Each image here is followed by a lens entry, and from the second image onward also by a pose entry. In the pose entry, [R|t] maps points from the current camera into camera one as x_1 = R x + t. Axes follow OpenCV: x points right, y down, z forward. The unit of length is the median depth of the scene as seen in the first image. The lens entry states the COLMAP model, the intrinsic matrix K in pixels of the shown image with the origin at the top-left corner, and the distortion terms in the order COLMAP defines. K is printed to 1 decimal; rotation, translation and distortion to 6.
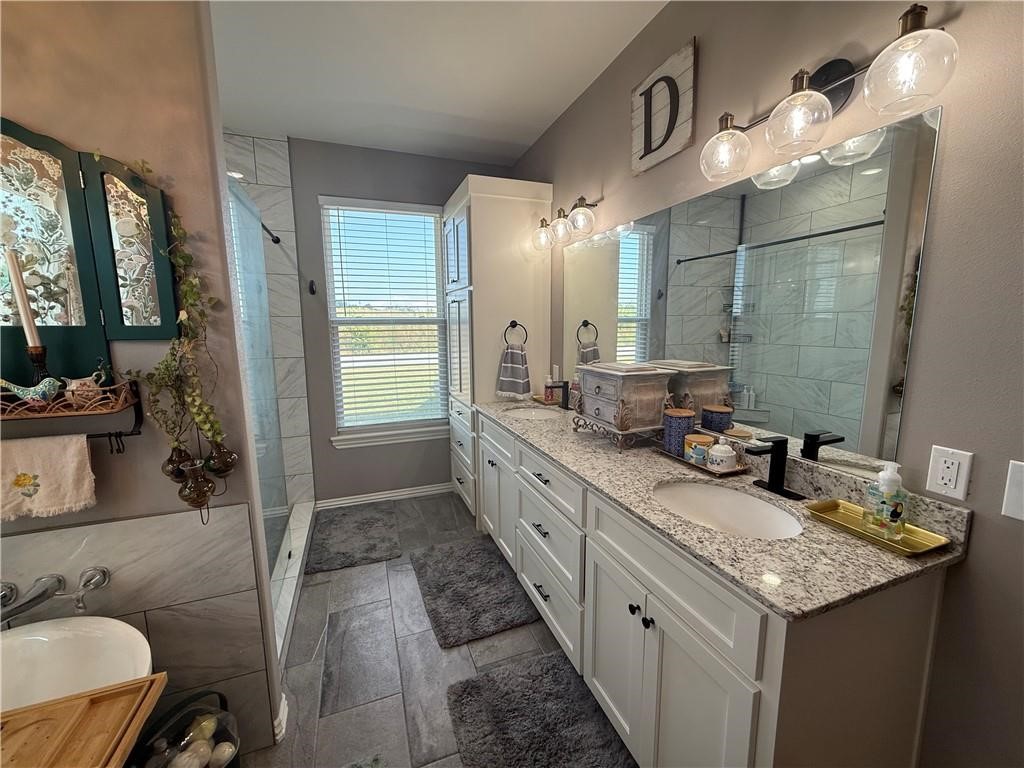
lens RADIAL K [[409.8, 0, 510.5], [0, 409.8, 383.9], [0, 0, 1]] dist [0.002444, -0.000528]
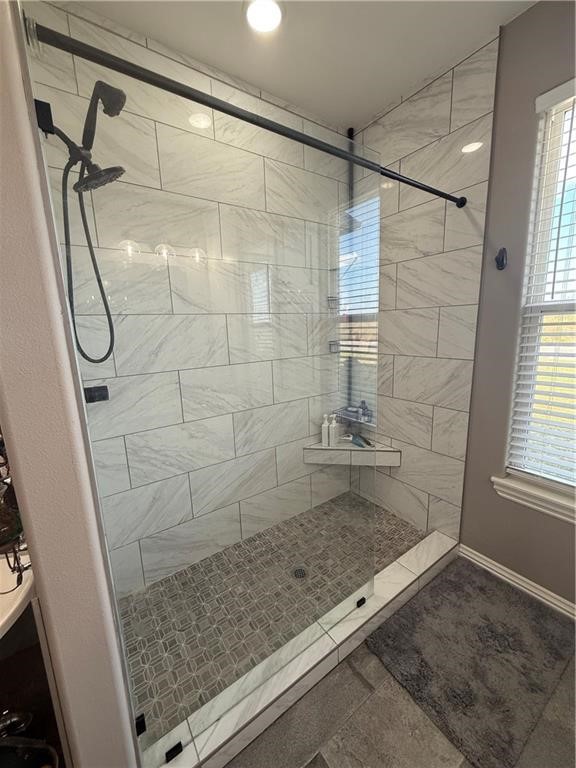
lens RADIAL K [[307.4, 0, 286.6], [0, 307.4, 380.5], [0, 0, 1]] dist [0.002444, -0.000528]
pose [[0.246221, 0.171122, -0.953988, -0.052204], [-0.107117, 0.983065, 0.148691, -0.076146], [0.963276, 0.065578, 0.260381, 0.541687]]
